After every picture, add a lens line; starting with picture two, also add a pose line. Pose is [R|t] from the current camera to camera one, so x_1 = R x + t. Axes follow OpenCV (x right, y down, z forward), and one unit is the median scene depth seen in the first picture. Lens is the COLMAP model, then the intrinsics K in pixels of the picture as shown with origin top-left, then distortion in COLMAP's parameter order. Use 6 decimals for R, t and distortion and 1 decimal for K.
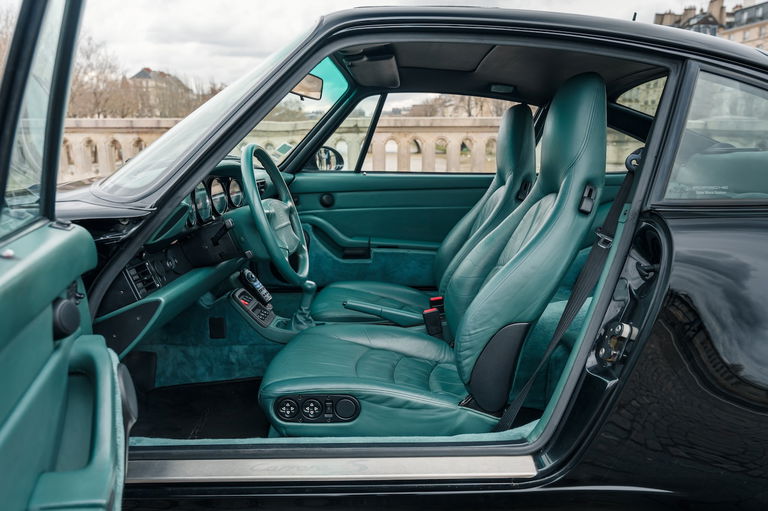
lens RADIAL K [[581.5, 0, 384.6], [0, 581.5, 264.2], [0, 0, 1]] dist [0.033169, 0.001121]
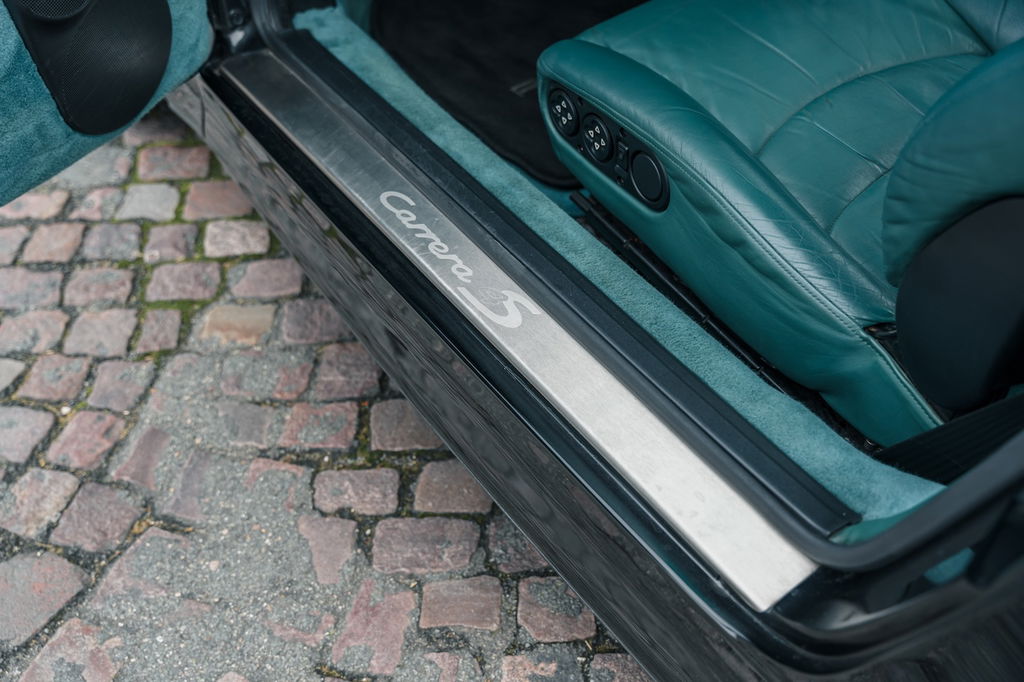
lens RADIAL K [[1237.8, 0, 509.2], [0, 1237.8, 317.9], [0, 0, 1]] dist [0.041052, 0.011945]
pose [[0.542467, 0.560312, -0.625924, 0.262949], [-0.113656, 0.787179, 0.606162, -0.102360], [0.832353, -0.257683, 0.490701, 0.263213]]
